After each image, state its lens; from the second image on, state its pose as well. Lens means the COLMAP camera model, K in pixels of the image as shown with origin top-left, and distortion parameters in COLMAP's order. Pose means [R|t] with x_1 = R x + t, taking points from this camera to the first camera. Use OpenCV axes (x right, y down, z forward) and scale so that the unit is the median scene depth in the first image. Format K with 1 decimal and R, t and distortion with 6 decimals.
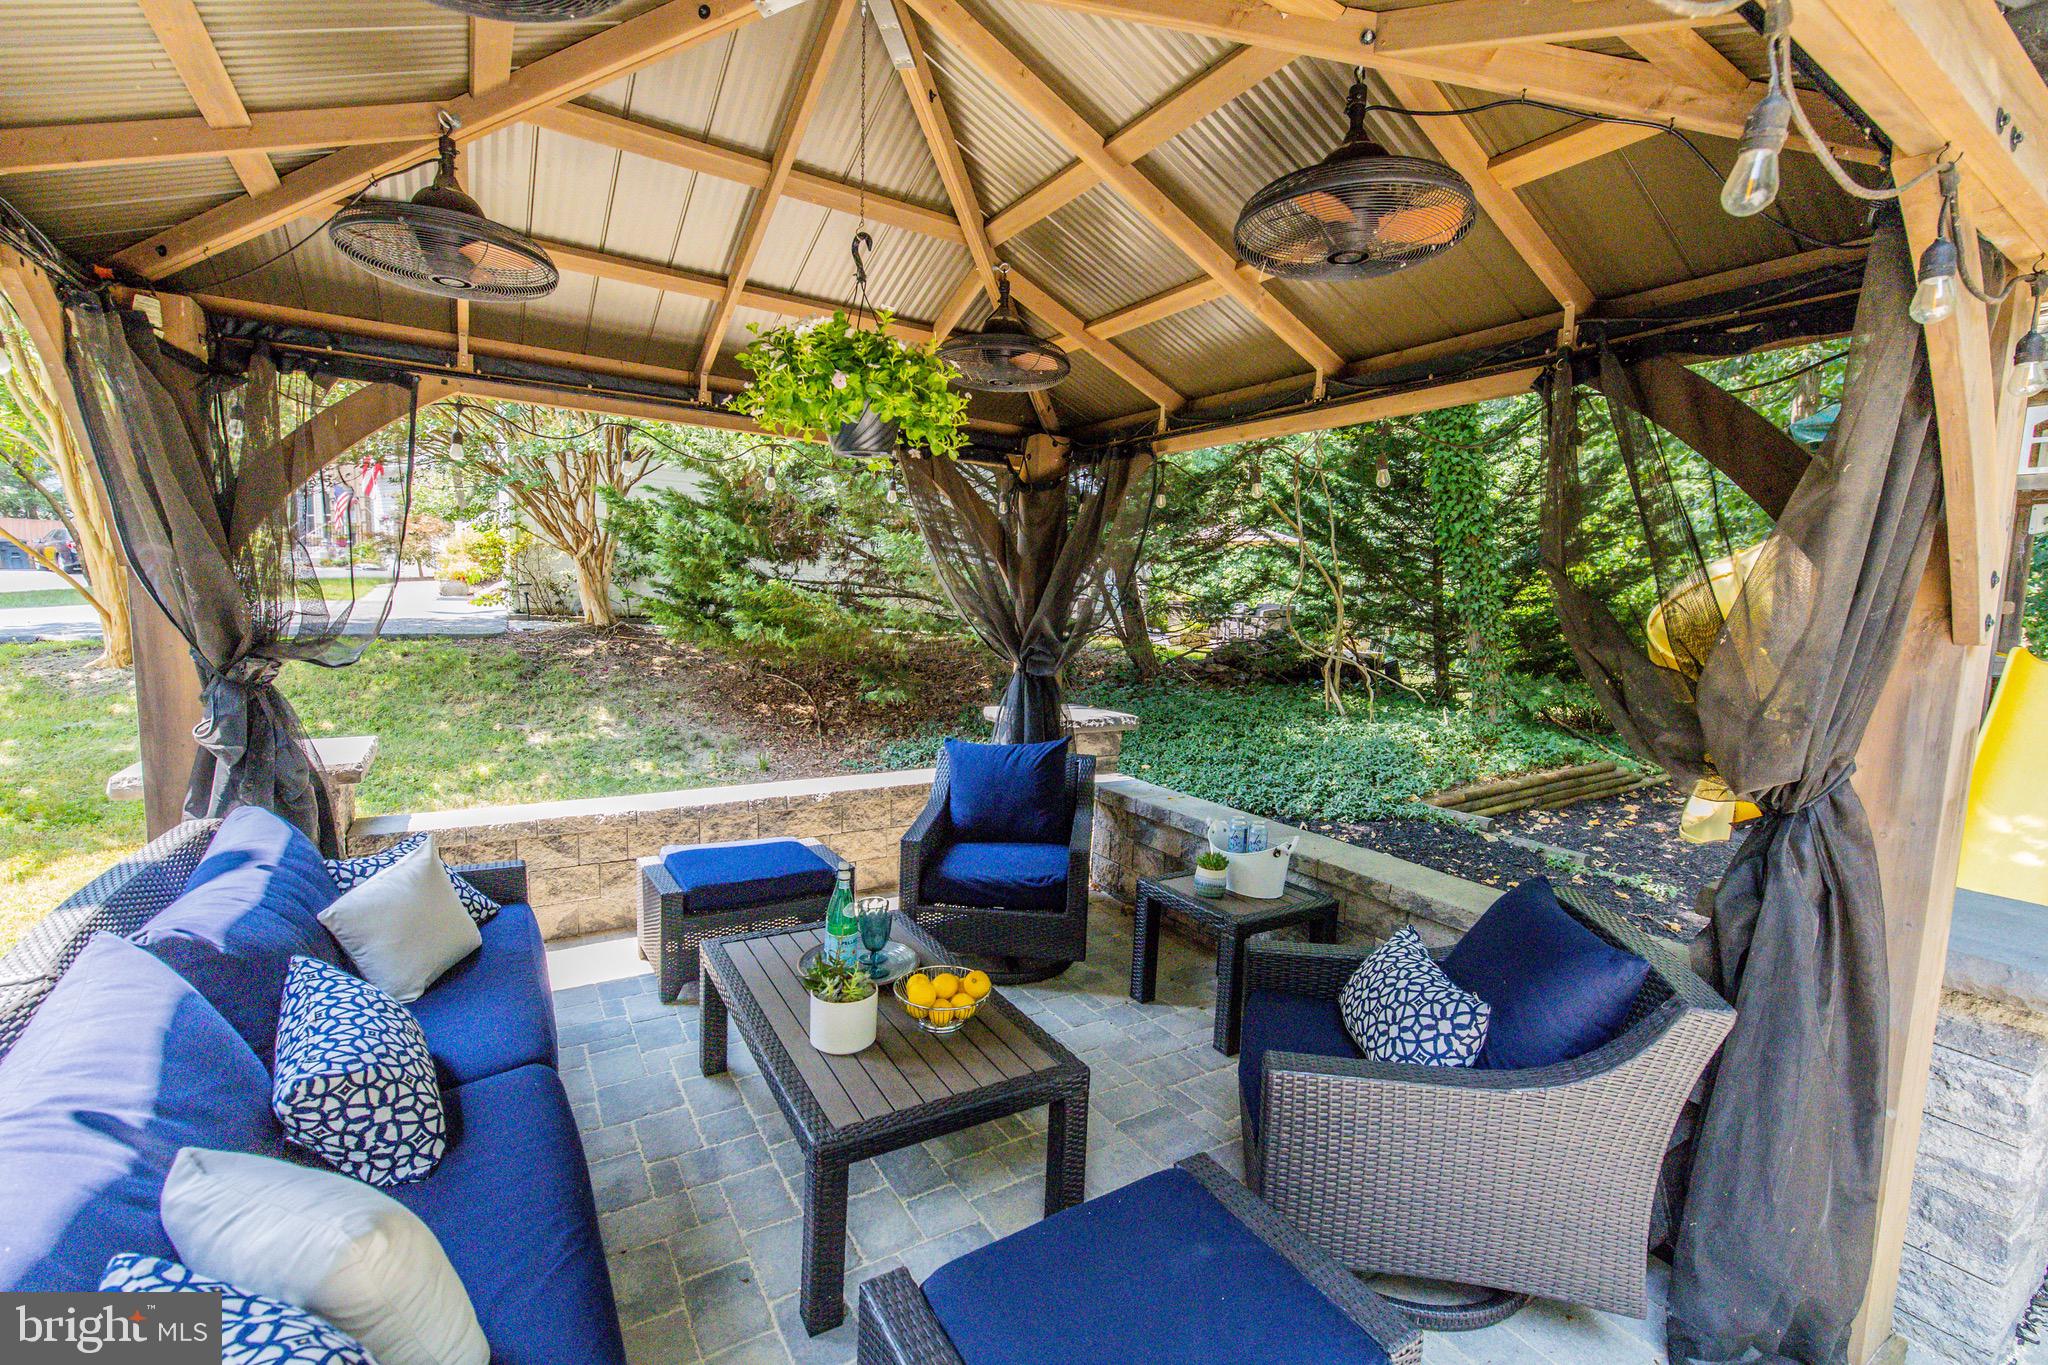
lens RADIAL K [[872.3, 0, 1027.6], [0, 872.3, 689.1], [0, 0, 1]] dist [-0.000899, -0.000363]
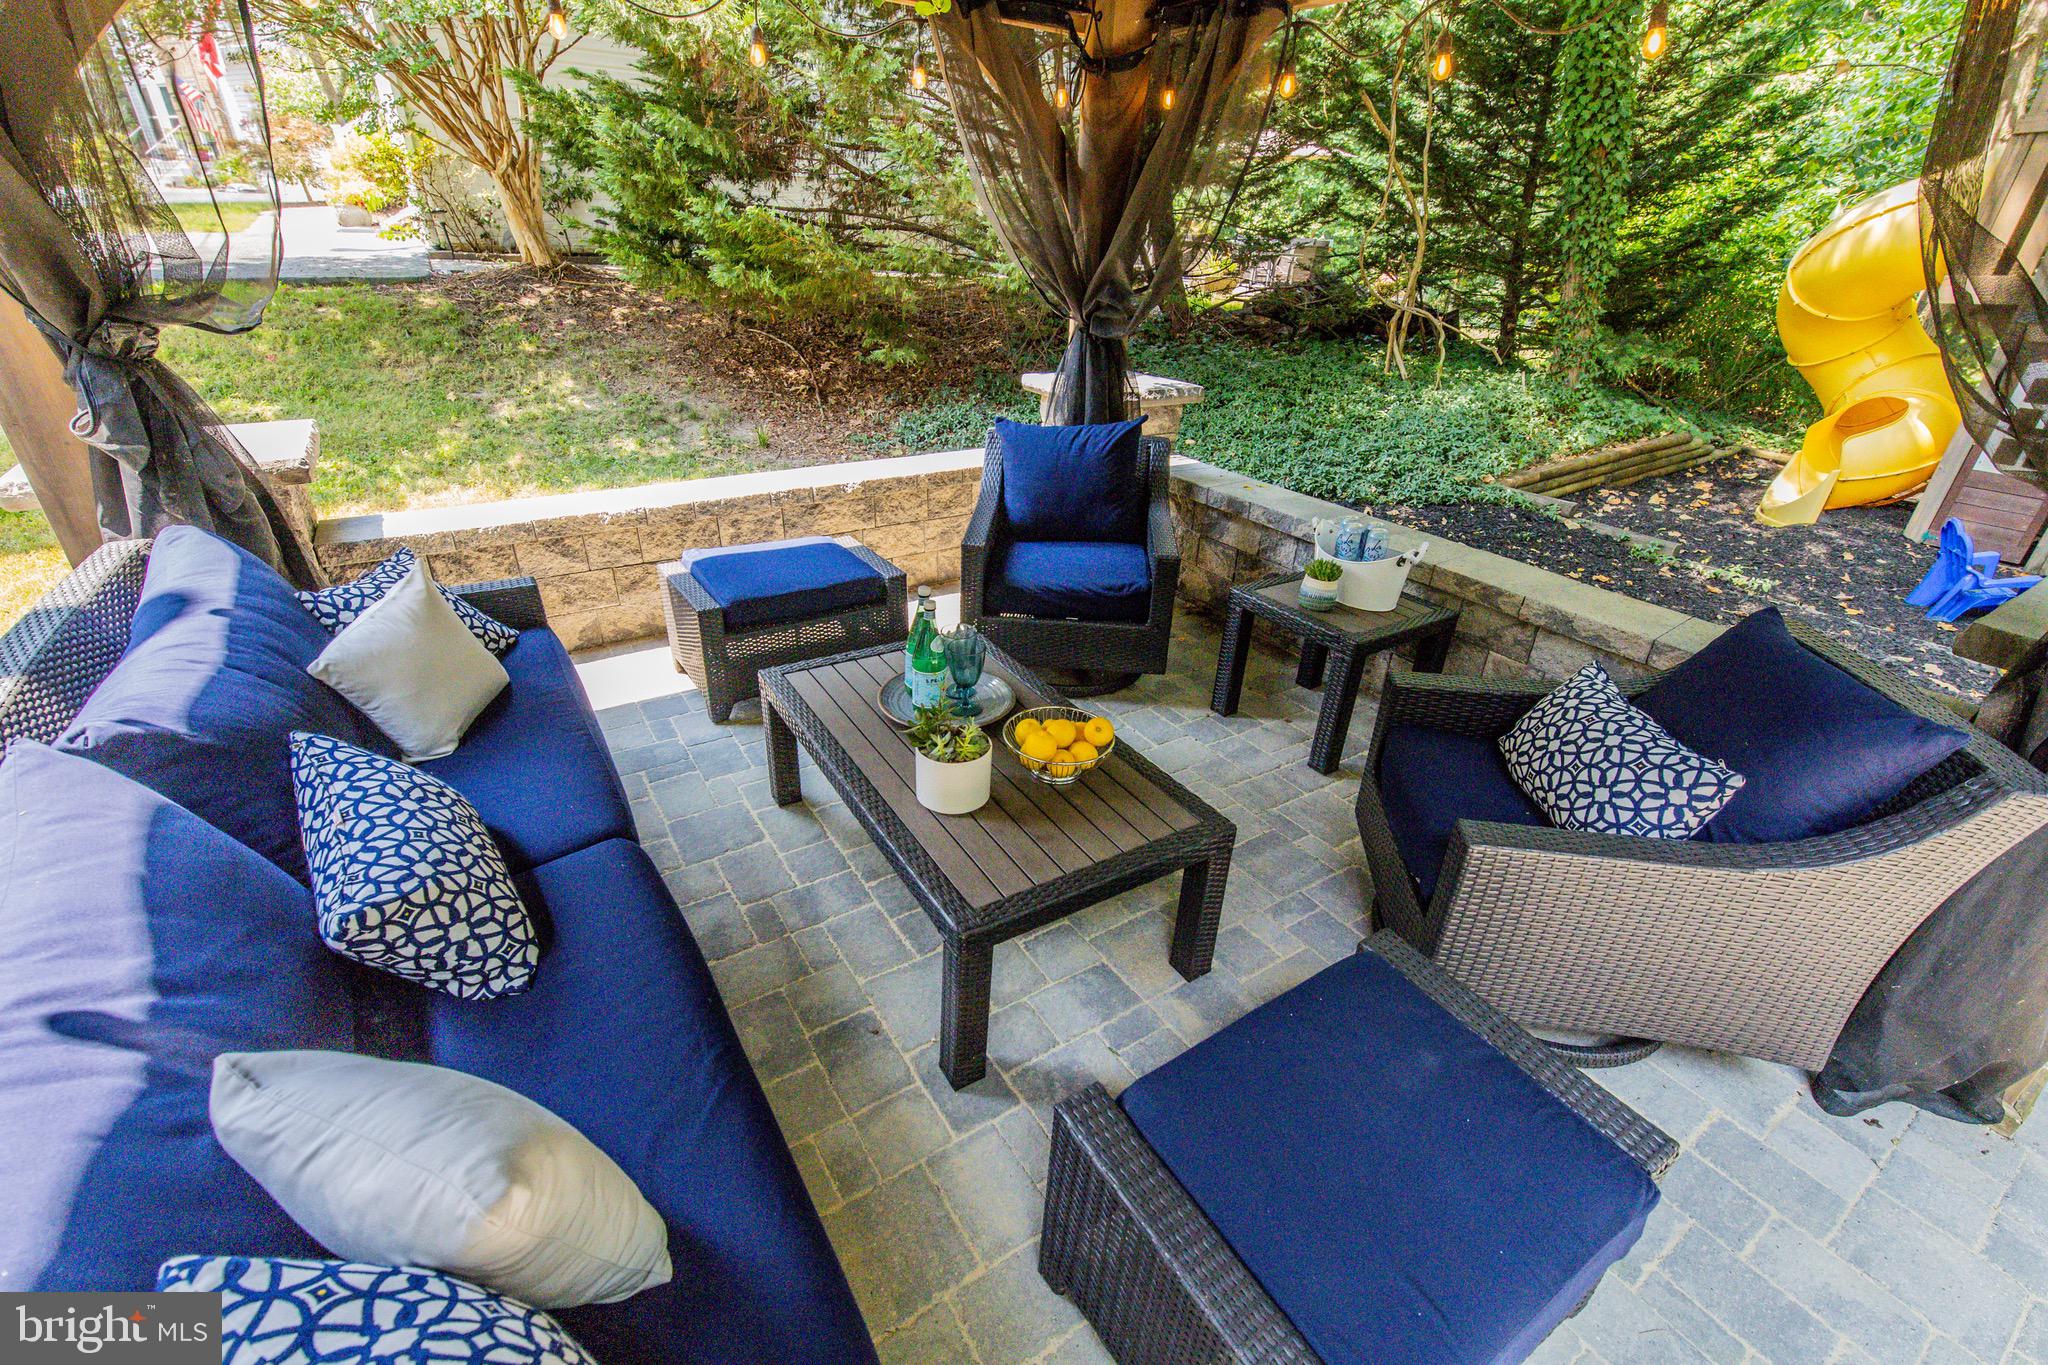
lens RADIAL K [[872.3, 0, 1027.6], [0, 872.3, 689.1], [0, 0, 1]] dist [-0.000899, -0.000363]
pose [[0.999820, -0.007528, 0.017401, -0.089548], [0.000523, 0.928380, 0.371632, -0.015676], [-0.018953, -0.371556, 0.928217, 0.129390]]
